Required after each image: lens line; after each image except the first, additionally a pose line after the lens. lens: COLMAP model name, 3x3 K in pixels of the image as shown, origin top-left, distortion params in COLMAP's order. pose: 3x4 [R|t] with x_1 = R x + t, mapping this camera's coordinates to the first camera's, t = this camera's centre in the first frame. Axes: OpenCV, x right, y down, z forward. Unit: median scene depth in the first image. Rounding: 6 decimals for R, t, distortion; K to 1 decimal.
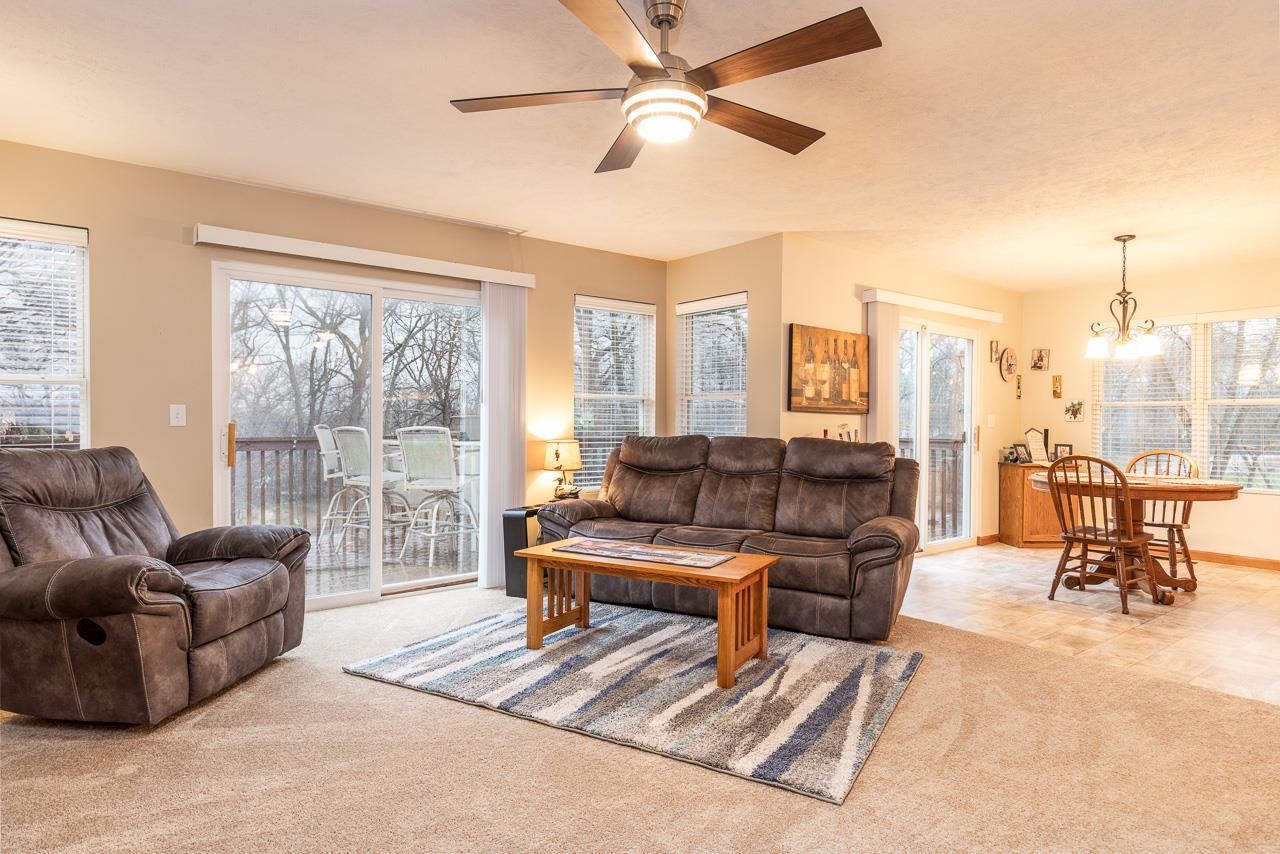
lens RADIAL K [[712.4, 0, 639.0], [0, 712.4, 422.7], [0, 0, 1]] dist [0.010391, -0.002050]
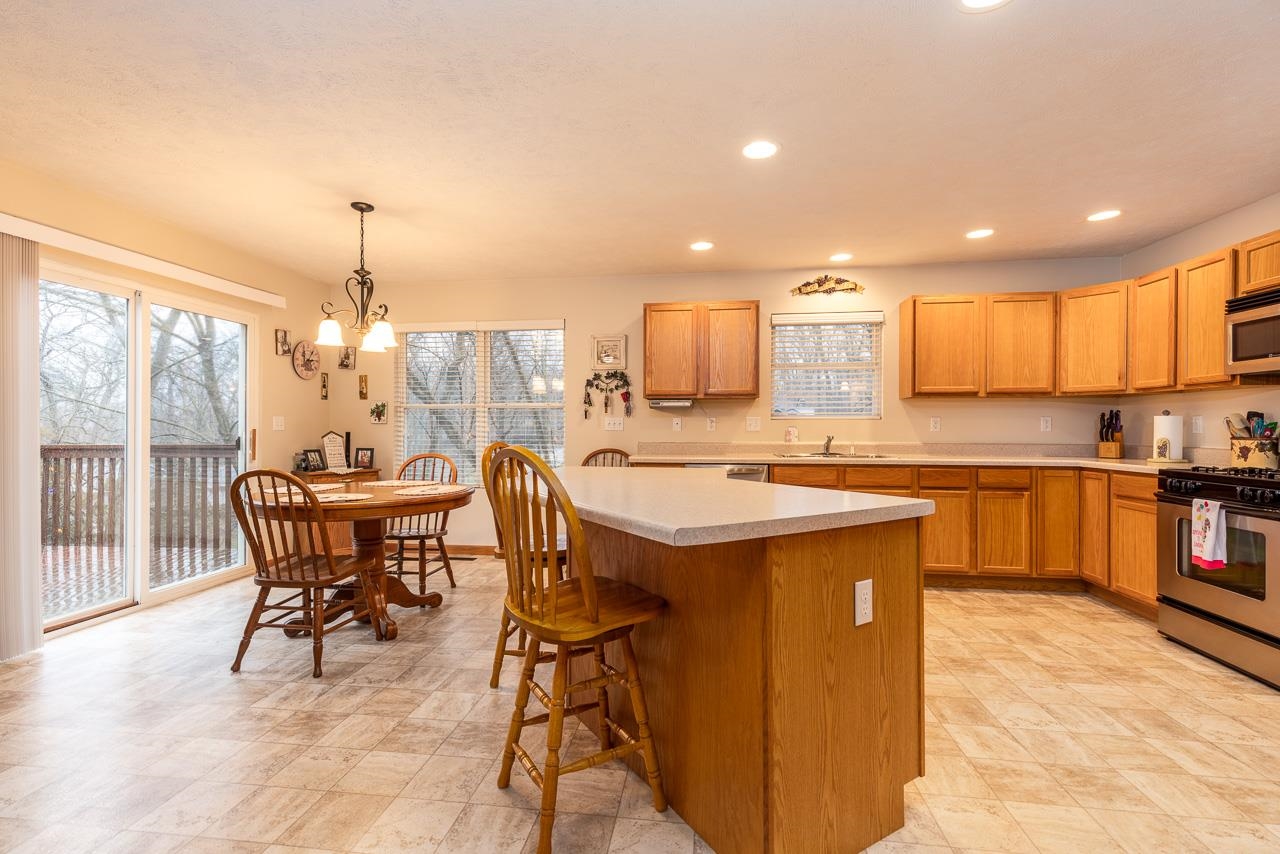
lens RADIAL K [[574.9, 0, 638.0], [0, 574.9, 425.2], [0, 0, 1]] dist [0.007874, -0.000916]
pose [[0.713084, -0.003583, 0.701069, 0.453031], [0.004930, 0.999988, 0.000097, 0.002439], [-0.701061, 0.003387, 0.713093, 0.298656]]
